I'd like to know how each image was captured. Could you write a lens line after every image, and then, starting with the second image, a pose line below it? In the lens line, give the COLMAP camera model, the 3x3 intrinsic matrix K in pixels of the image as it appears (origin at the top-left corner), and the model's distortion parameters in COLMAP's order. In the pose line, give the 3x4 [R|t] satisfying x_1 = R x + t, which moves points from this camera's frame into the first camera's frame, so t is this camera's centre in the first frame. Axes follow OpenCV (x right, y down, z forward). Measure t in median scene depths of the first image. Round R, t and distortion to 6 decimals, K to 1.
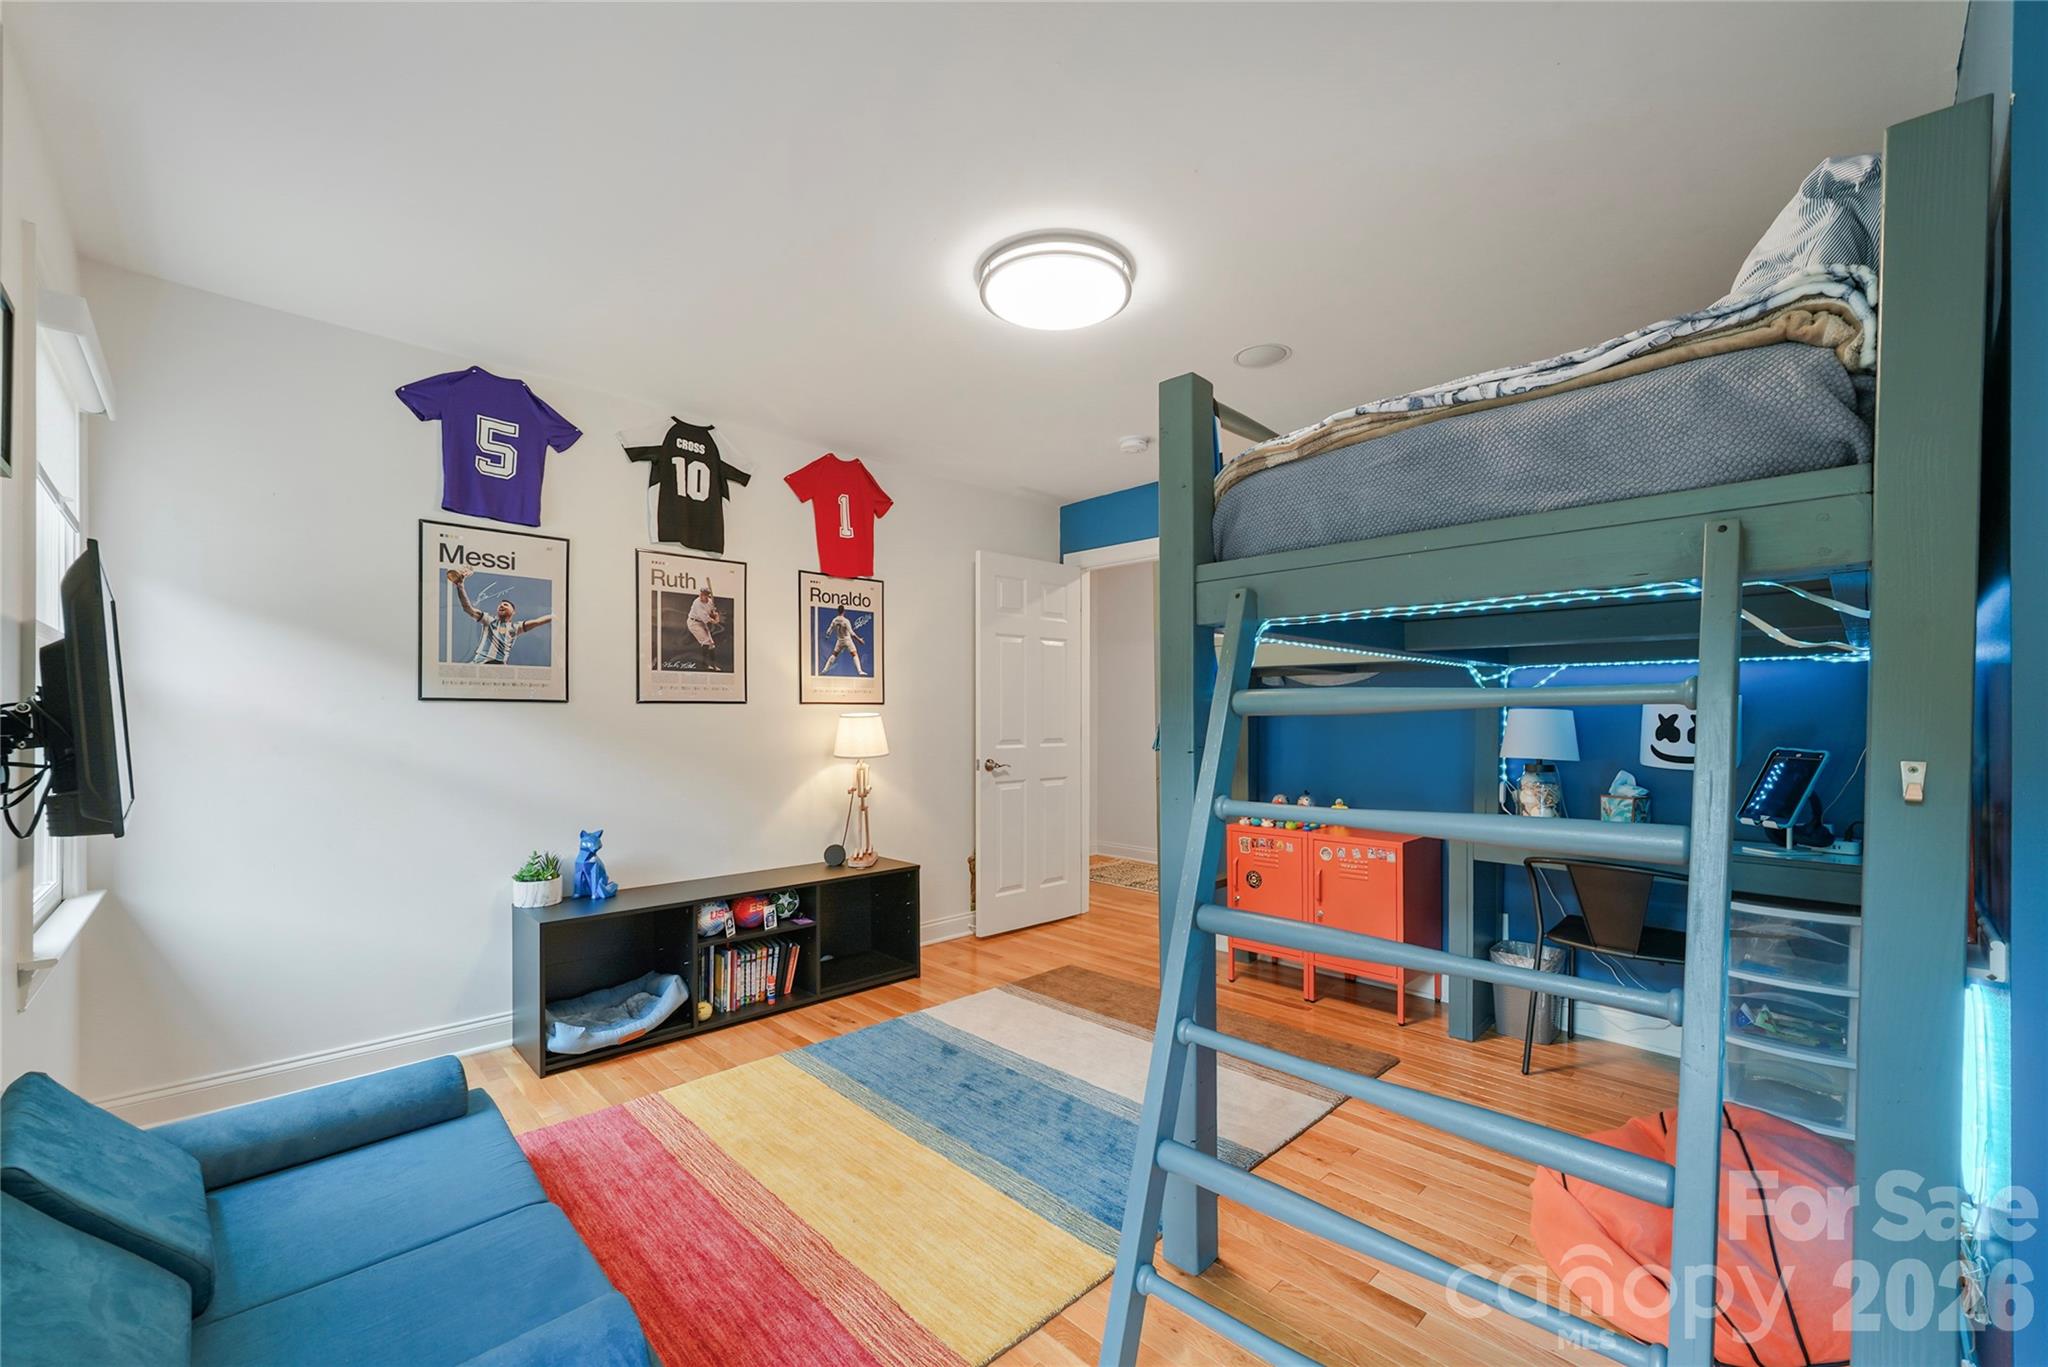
lens RADIAL K [[822.0, 0, 1031.3], [0, 822.0, 697.0], [0, 0, 1]] dist [-0.011869, 0.000070]
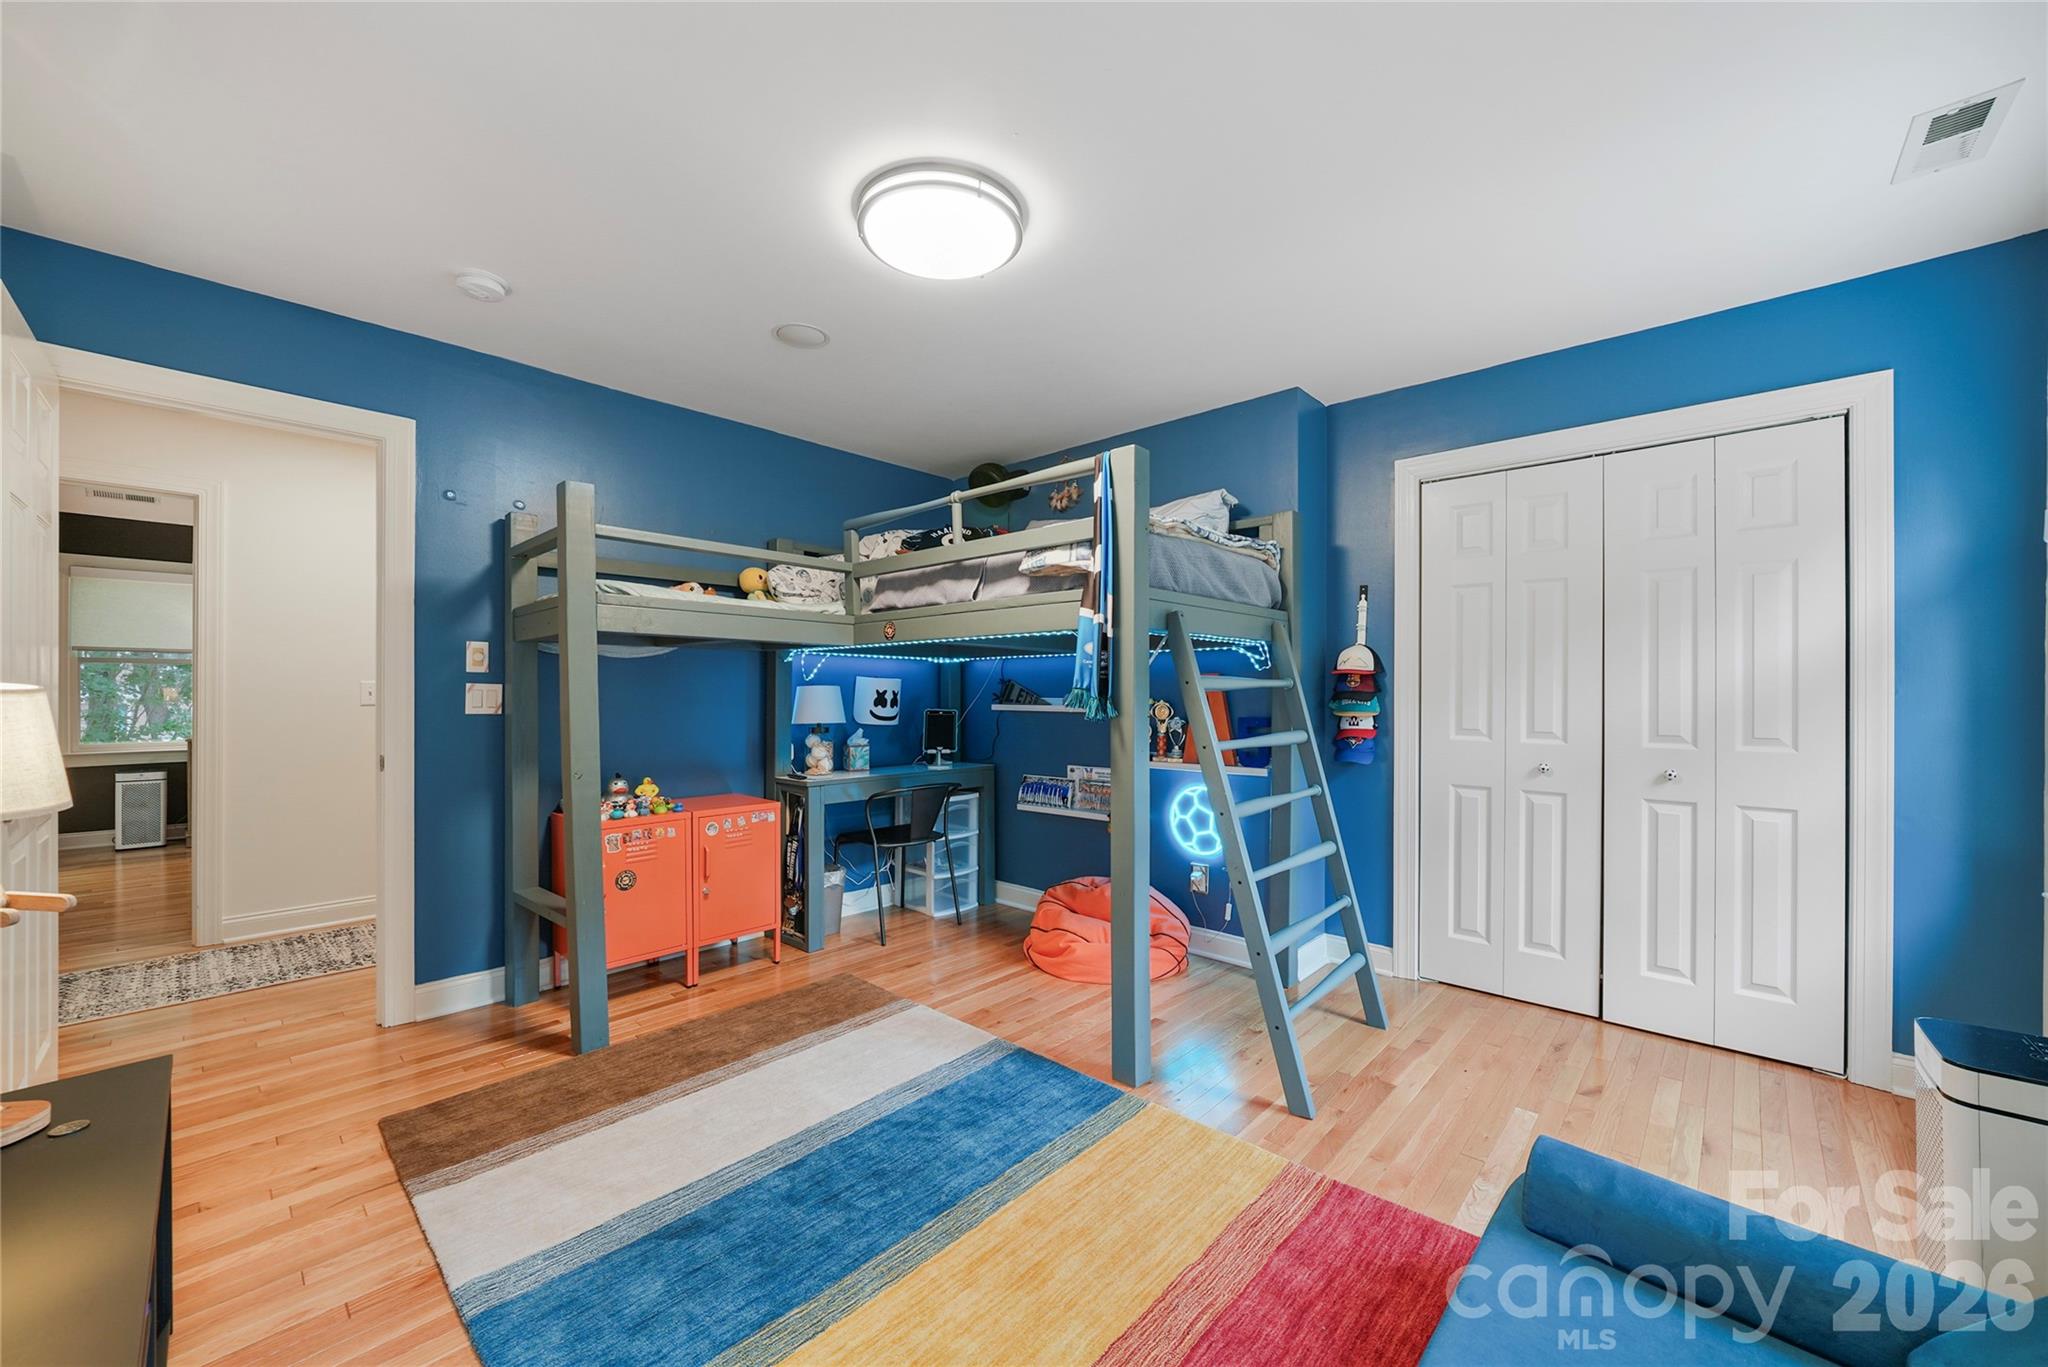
lens RADIAL K [[771.6, 0, 1031.8], [0, 771.6, 683.8], [0, 0, 1]] dist [-0.016569, 0.000144]
pose [[-0.051866, 0.010746, 0.998596, -0.620812], [-0.024453, 0.999629, -0.012027, 0.018121], [-0.998355, -0.025043, -0.051584, 0.699178]]
